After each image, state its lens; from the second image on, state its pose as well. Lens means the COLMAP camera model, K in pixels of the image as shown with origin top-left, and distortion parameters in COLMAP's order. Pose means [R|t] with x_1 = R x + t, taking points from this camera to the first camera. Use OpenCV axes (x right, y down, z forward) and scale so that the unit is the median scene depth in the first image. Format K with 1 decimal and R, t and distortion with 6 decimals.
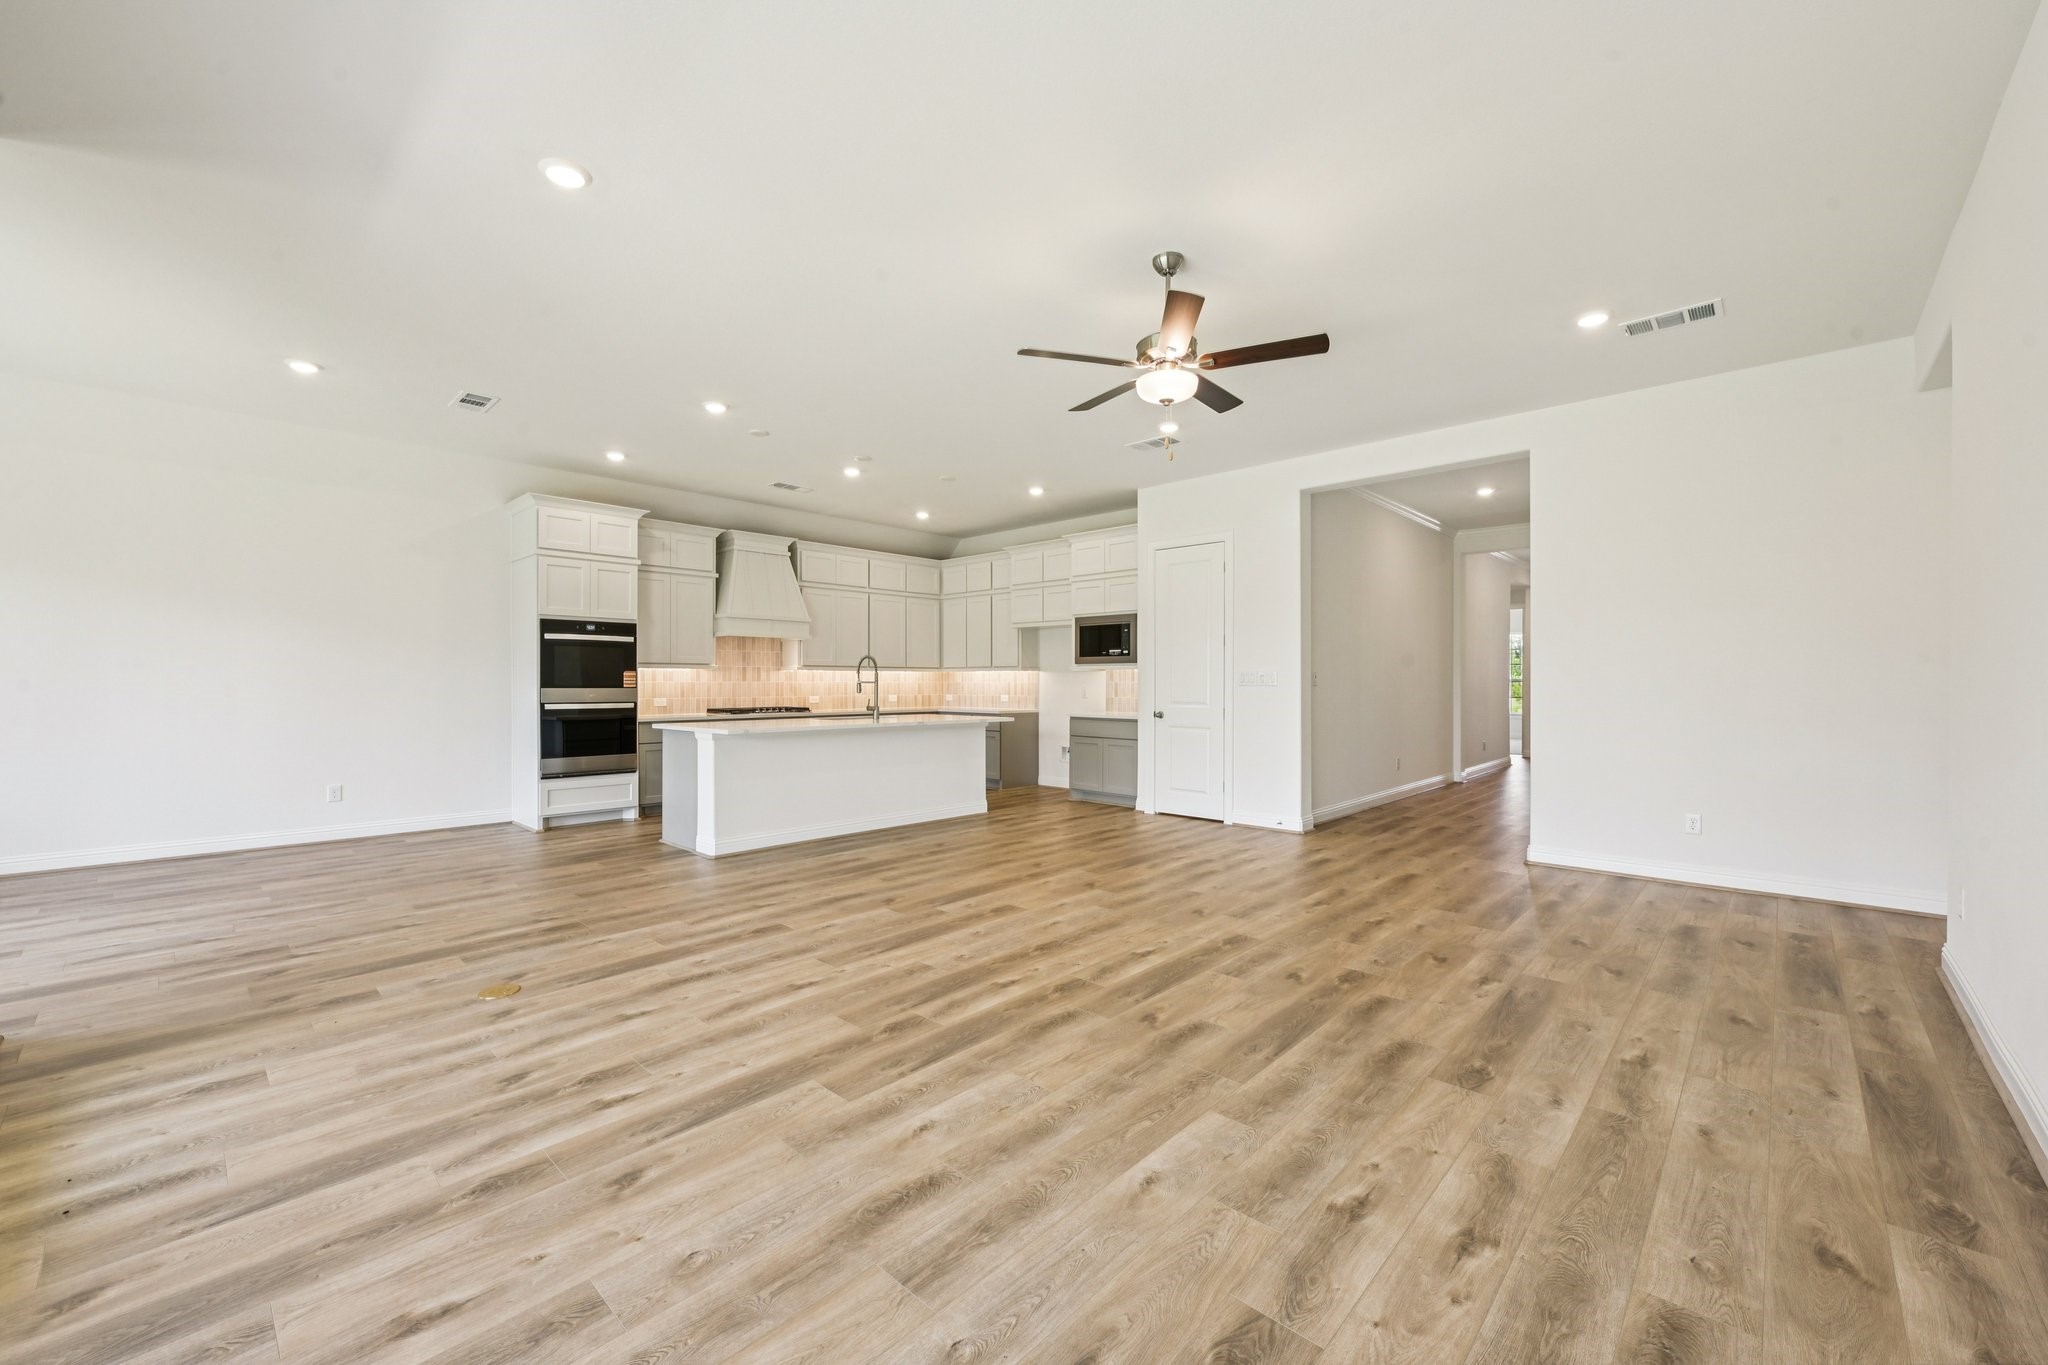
lens RADIAL K [[817.9, 0, 1025.5], [0, 817.9, 678.5], [0, 0, 1]] dist [0.002153, -0.000769]
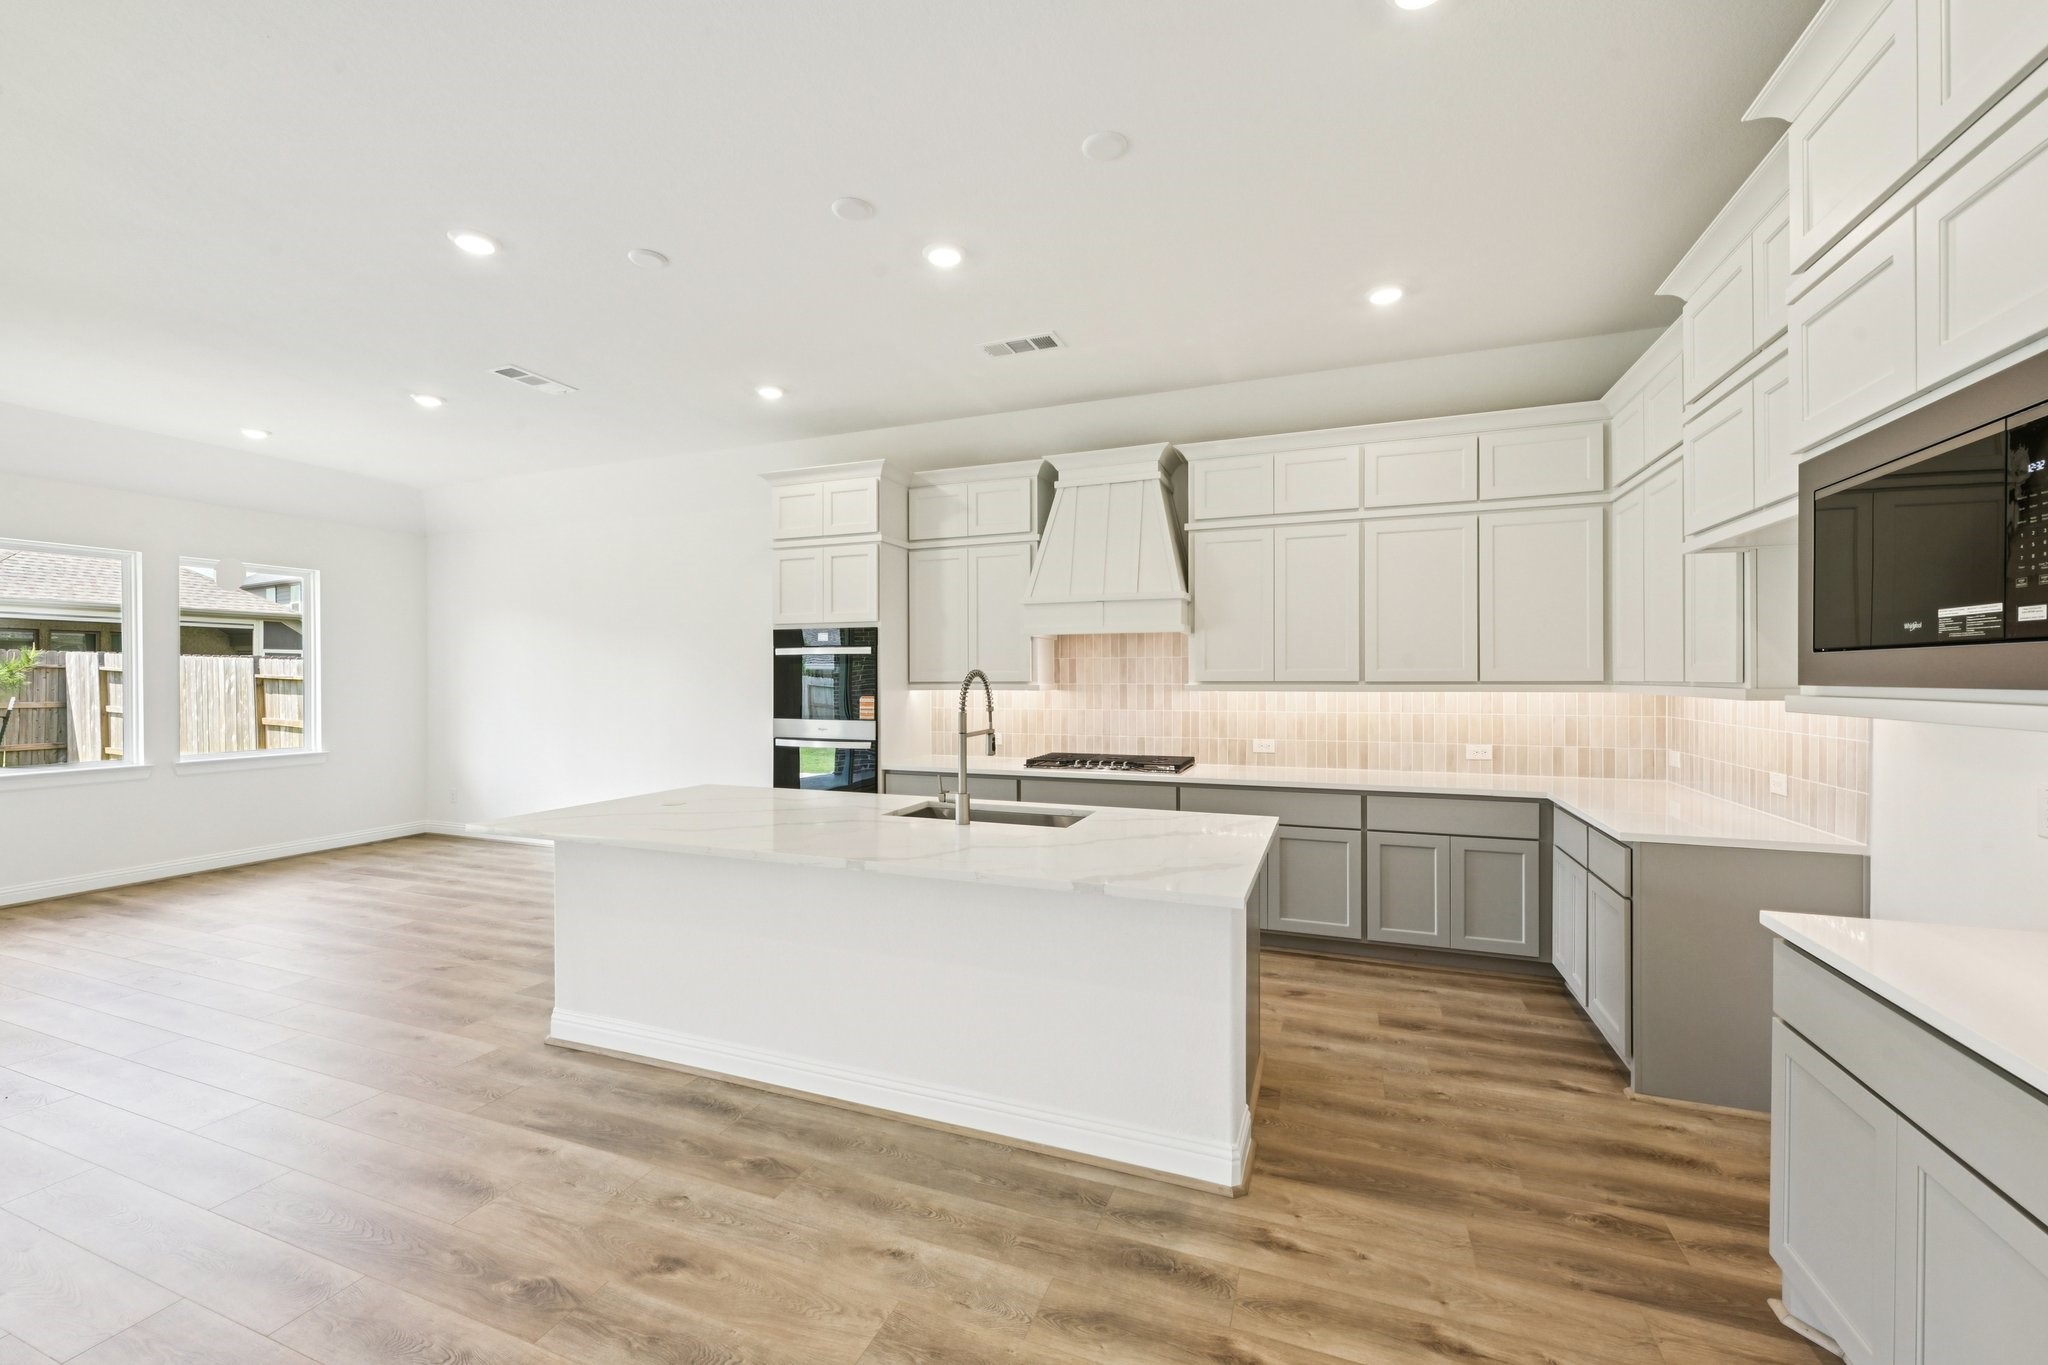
lens RADIAL K [[817.9, 0, 1027.9], [0, 817.9, 680.1], [0, 0, 1]] dist [0.002153, -0.000769]
pose [[0.372227, 0.003200, -0.928136, 0.339209], [0.006560, 0.999960, 0.006079, -0.041081], [0.928119, -0.008351, 0.372191, 1.375546]]
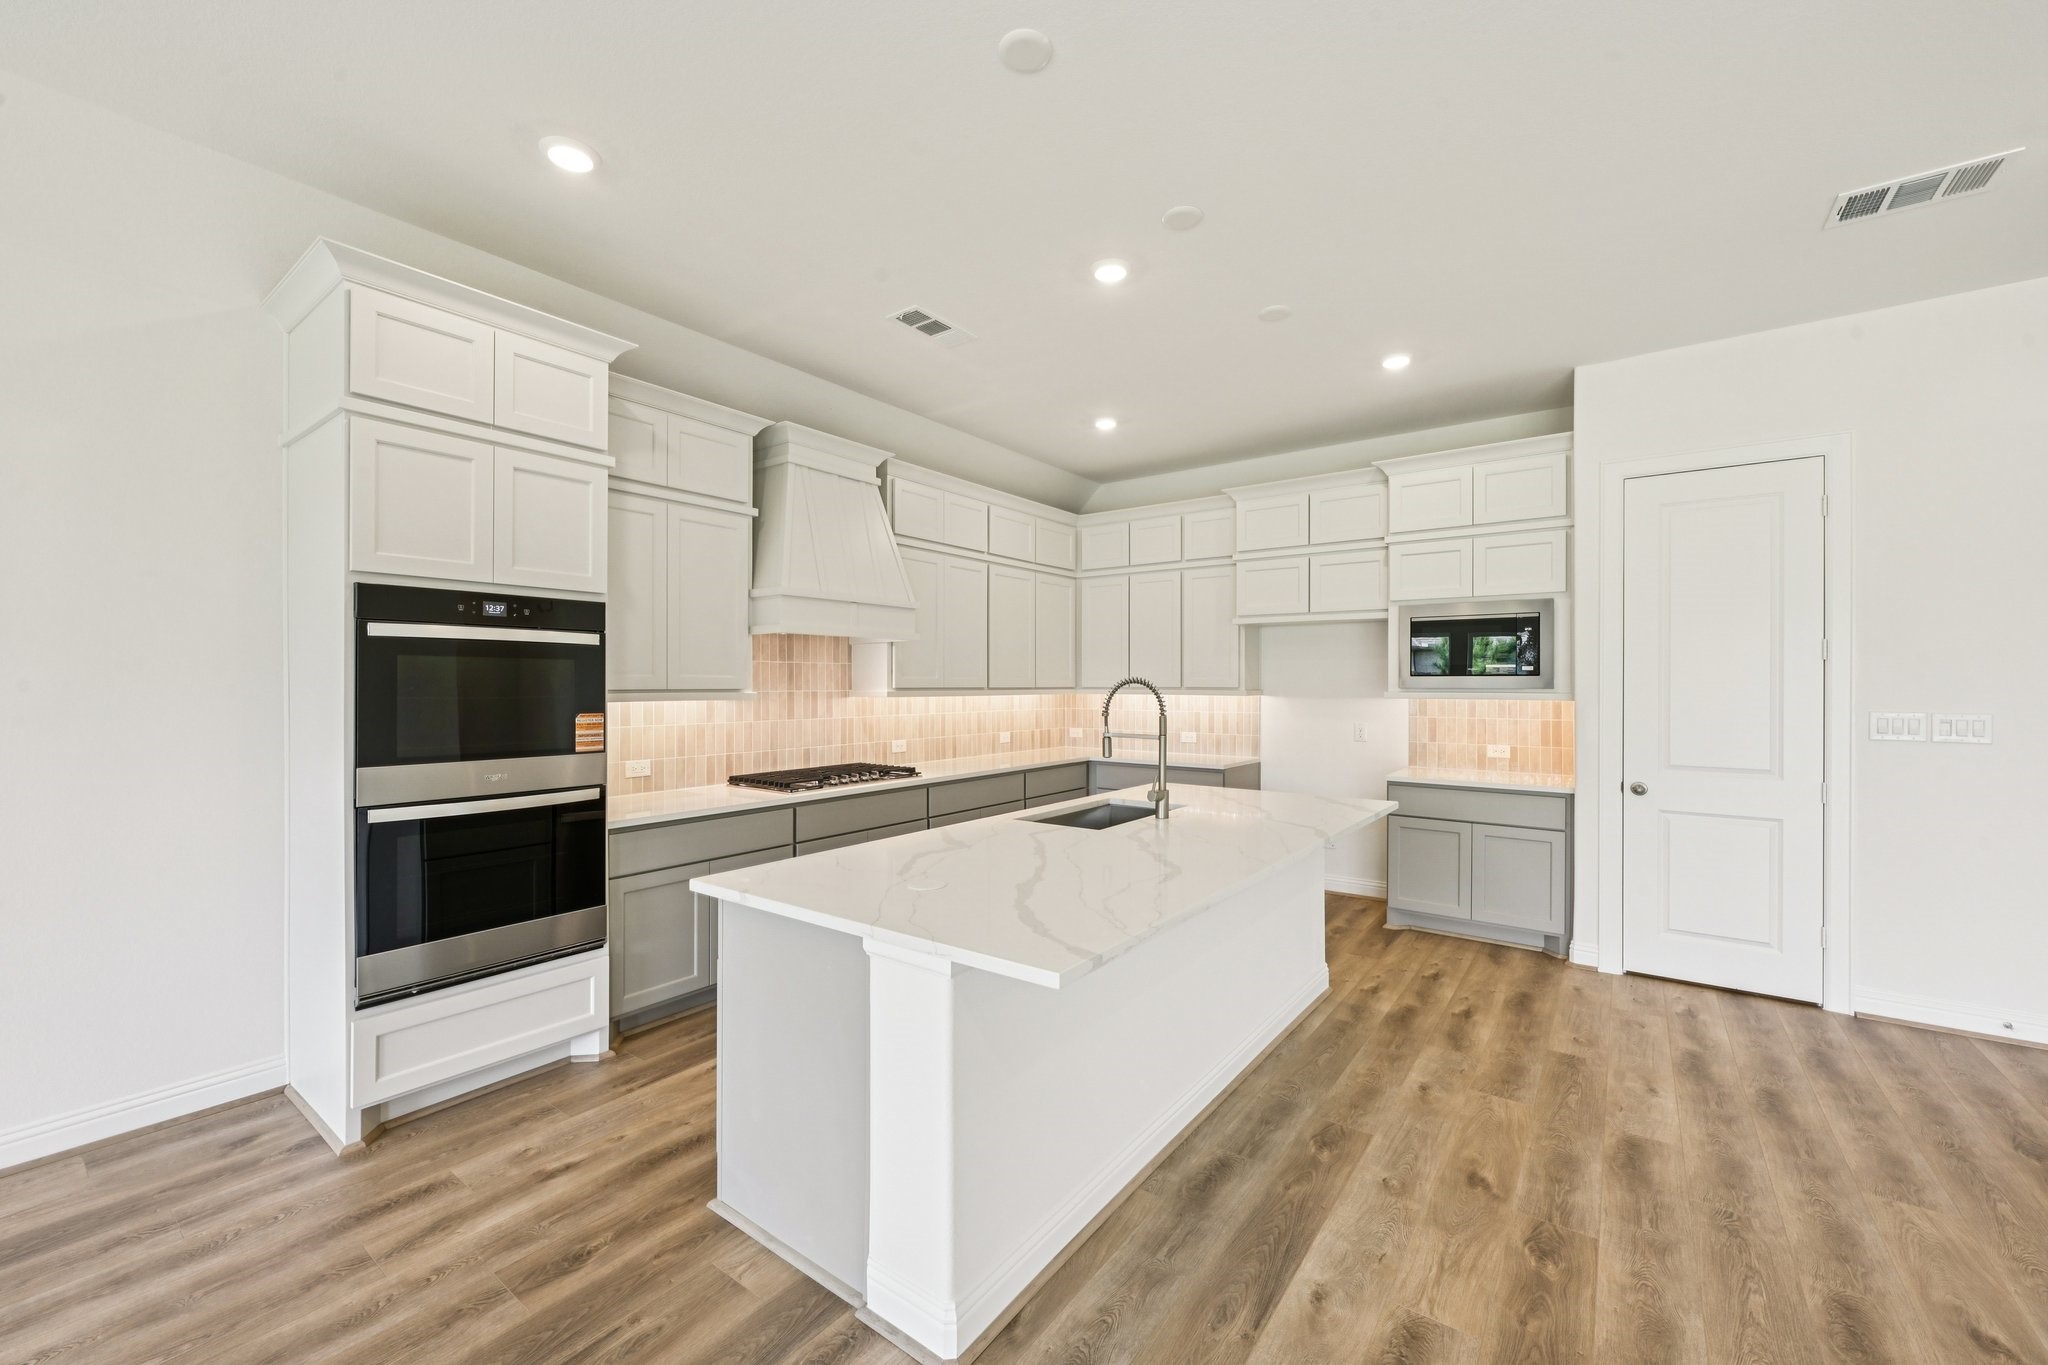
lens RADIAL K [[817.9, 0, 1020.2], [0, 817.9, 678.9], [0, 0, 1]] dist [0.002153, -0.000769]
pose [[0.993630, 0.001989, 0.112679, -0.489604], [-0.001808, 0.999997, -0.001712, -0.042078], [-0.112682, 0.001497, 0.993630, 0.872773]]
